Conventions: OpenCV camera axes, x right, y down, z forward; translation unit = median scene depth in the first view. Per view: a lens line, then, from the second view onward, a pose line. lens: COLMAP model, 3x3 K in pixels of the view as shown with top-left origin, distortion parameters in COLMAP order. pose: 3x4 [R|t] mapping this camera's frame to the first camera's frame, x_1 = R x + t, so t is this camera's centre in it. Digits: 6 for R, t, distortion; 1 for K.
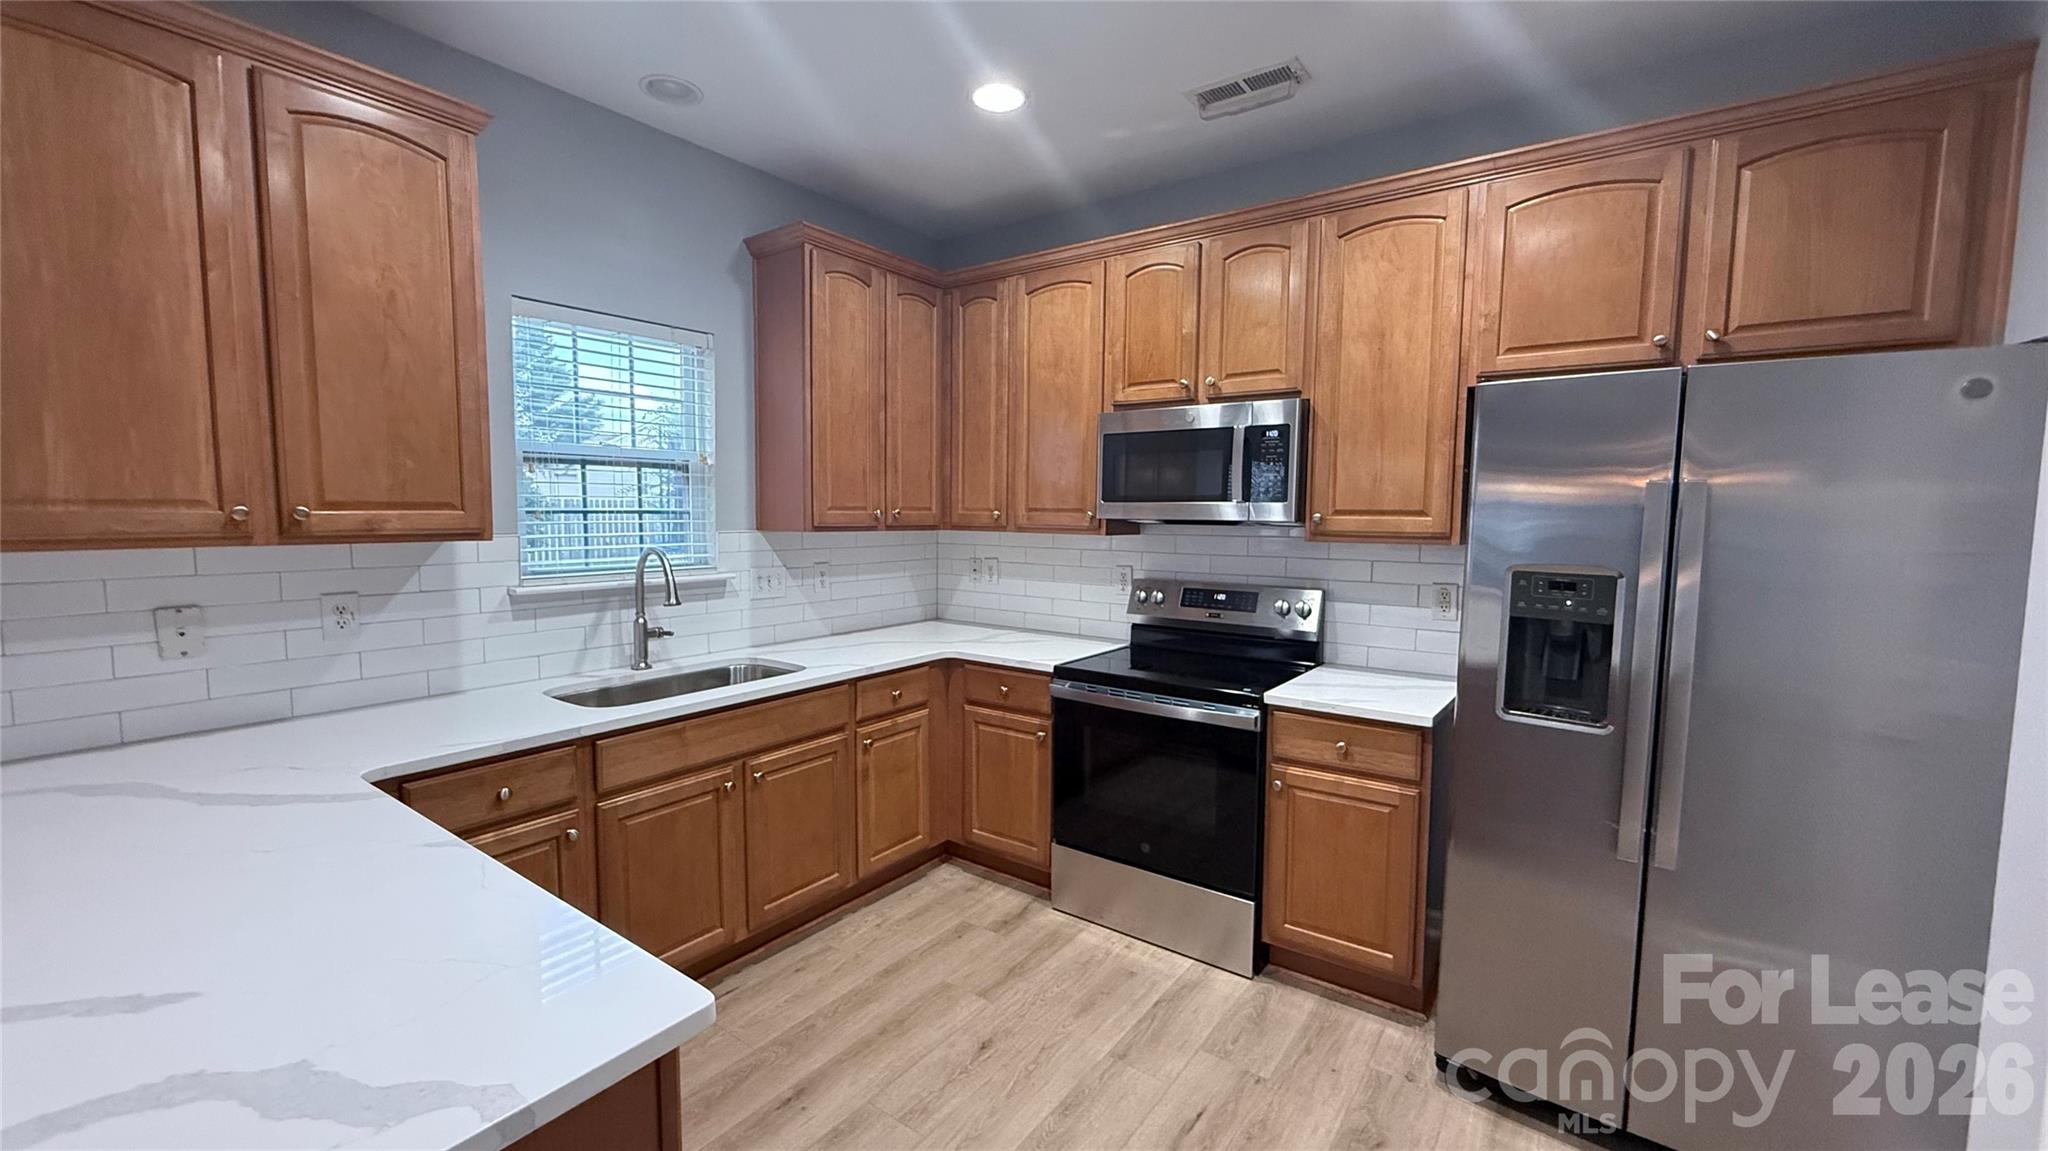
lens RADIAL K [[834.3, 0, 1019.5], [0, 834.3, 578.1], [0, 0, 1]] dist [0.002095, -0.000037]
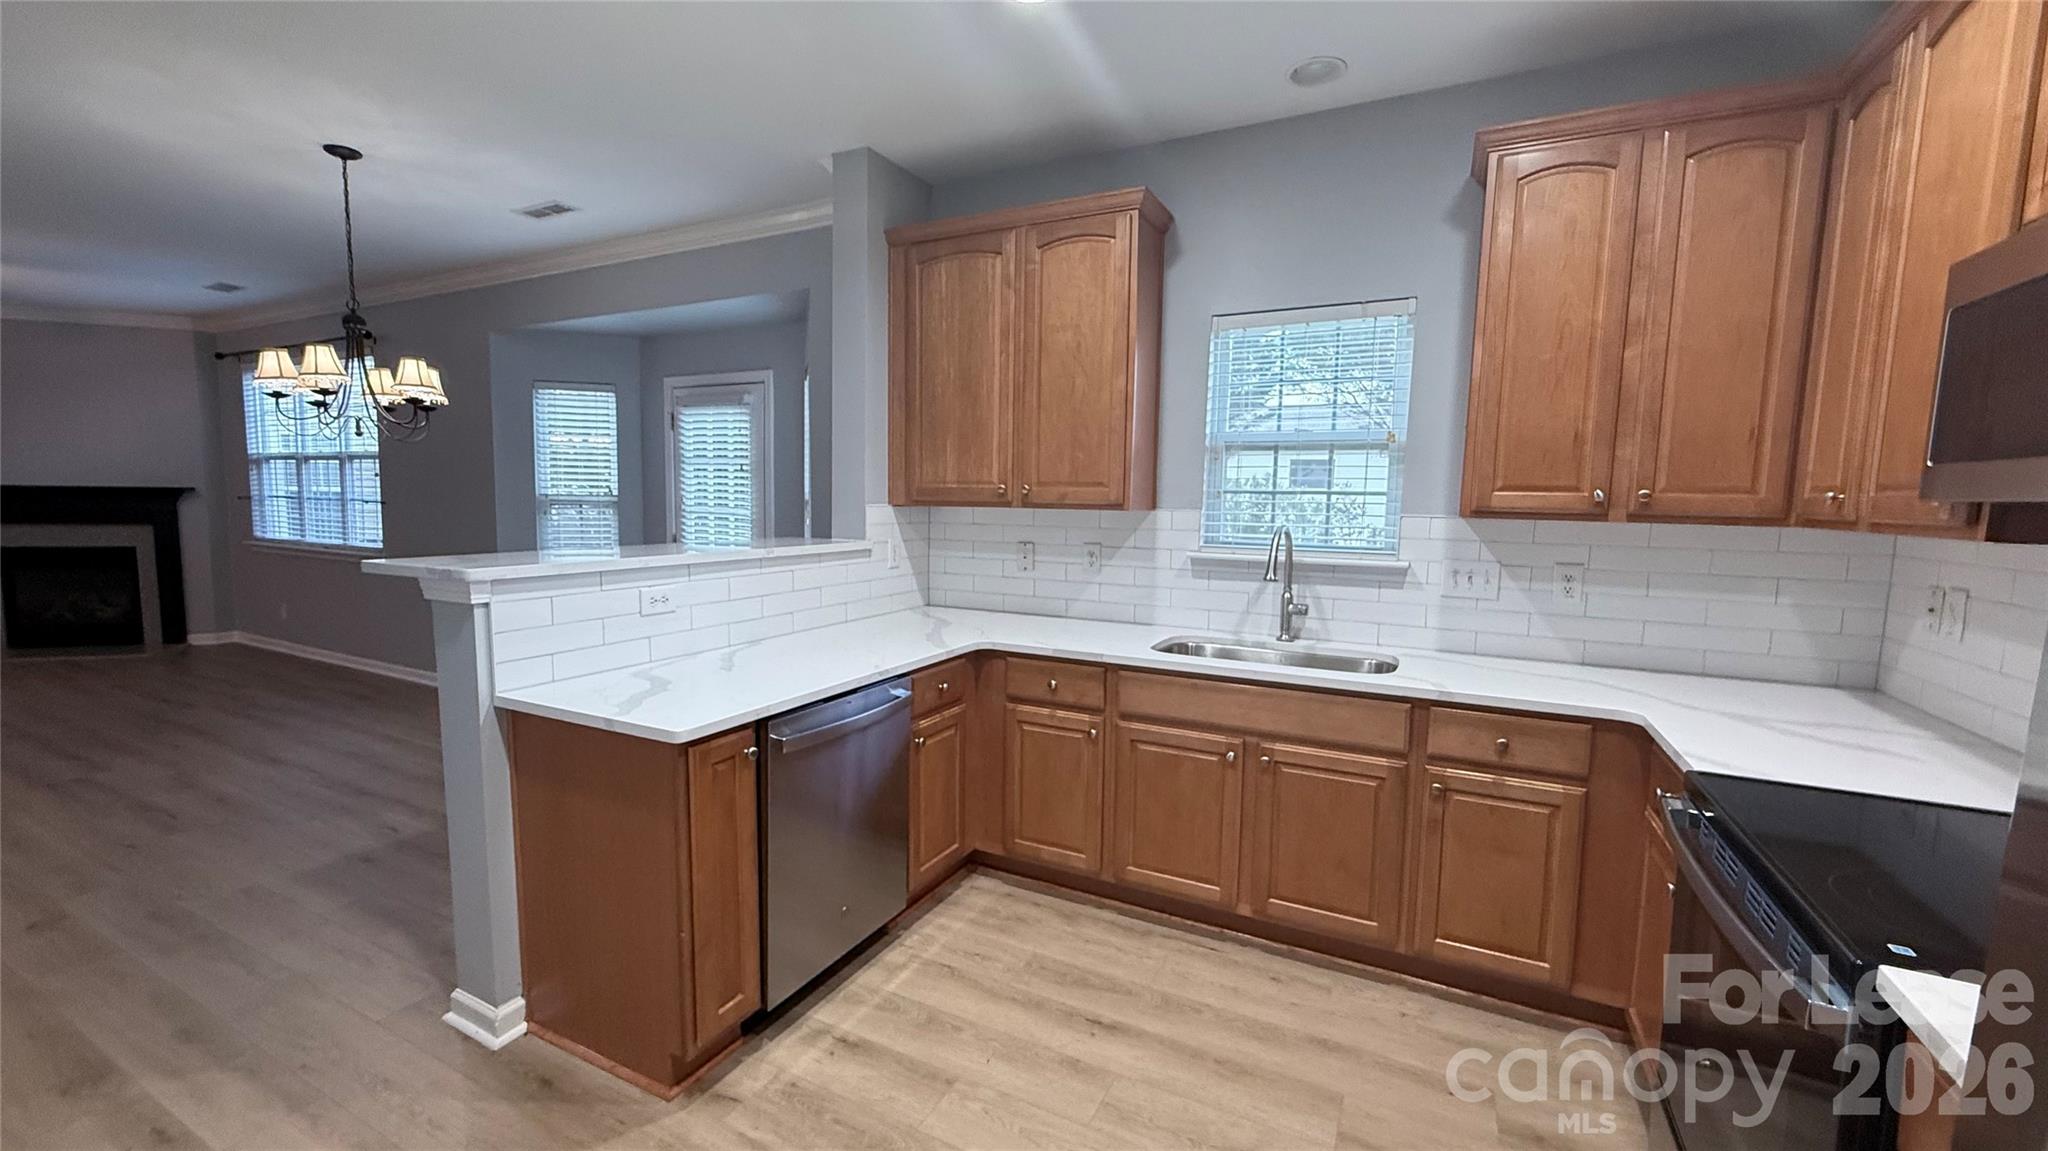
lens RADIAL K [[834.3, 0, 1015.7], [0, 834.3, 579.9], [0, 0, 1]] dist [0.002095, -0.000037]
pose [[0.132294, 0.093913, -0.986752, 0.542620], [-0.097496, 0.991907, 0.081332, -0.020644], [0.986404, 0.085445, 0.140379, 0.511189]]
